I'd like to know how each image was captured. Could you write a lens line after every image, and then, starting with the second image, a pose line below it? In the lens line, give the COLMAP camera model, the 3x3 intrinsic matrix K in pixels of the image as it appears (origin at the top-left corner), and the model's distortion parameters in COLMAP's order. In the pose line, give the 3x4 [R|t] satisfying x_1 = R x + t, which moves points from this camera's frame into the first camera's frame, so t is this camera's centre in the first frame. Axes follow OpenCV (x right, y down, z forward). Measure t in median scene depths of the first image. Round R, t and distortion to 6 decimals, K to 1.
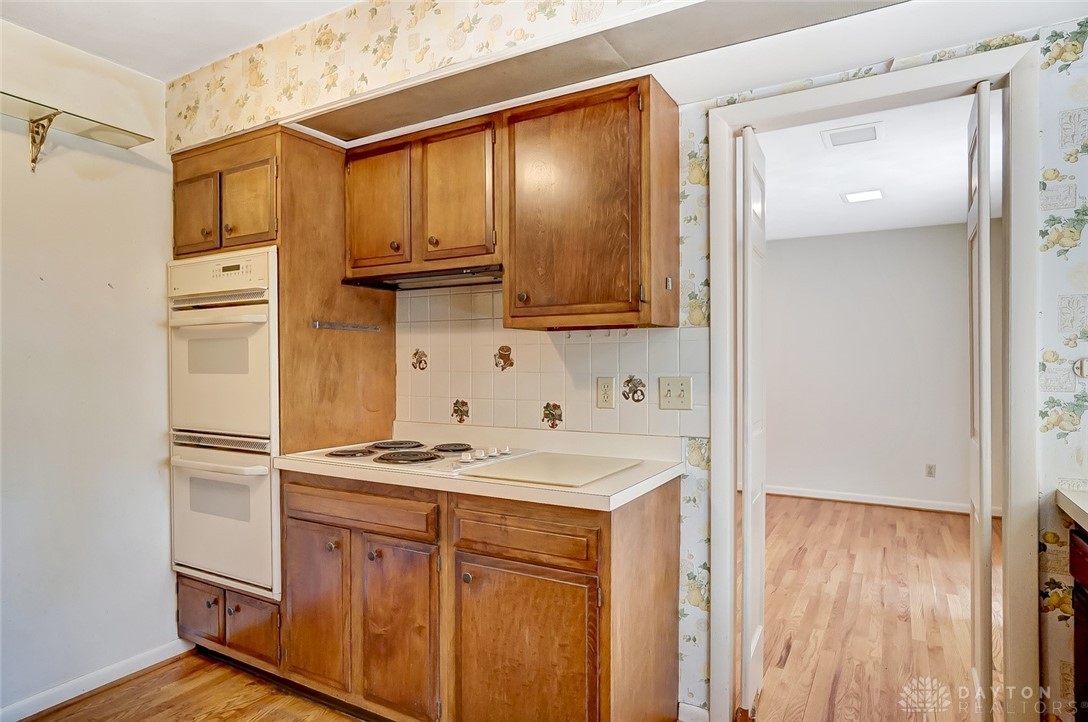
lens RADIAL K [[610.7, 0, 544.0], [0, 610.7, 361.0], [0, 0, 1]] dist [-0.016758, 0.000948]
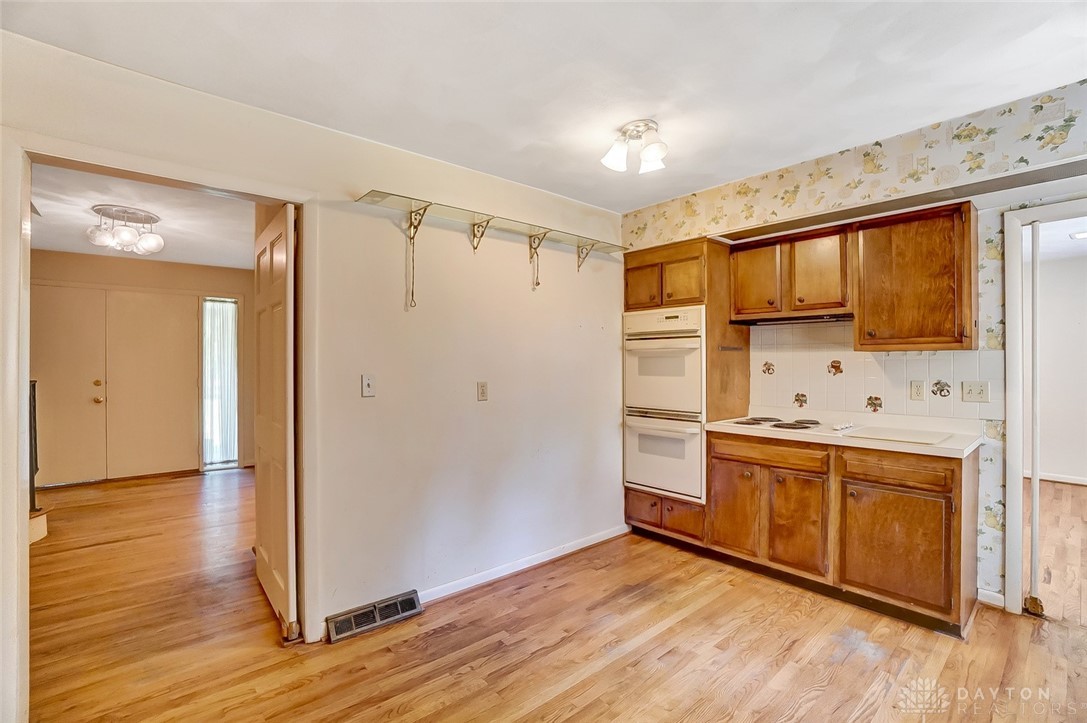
lens RADIAL K [[485.7, 0, 536.2], [0, 485.7, 357.2], [0, 0, 1]] dist [-0.062358, 0.021384]
pose [[0.943999, -0.001821, -0.329943, -0.440380], [0.000155, 0.999987, -0.005075, -0.029390], [0.329948, 0.004740, 0.943987, -0.495475]]
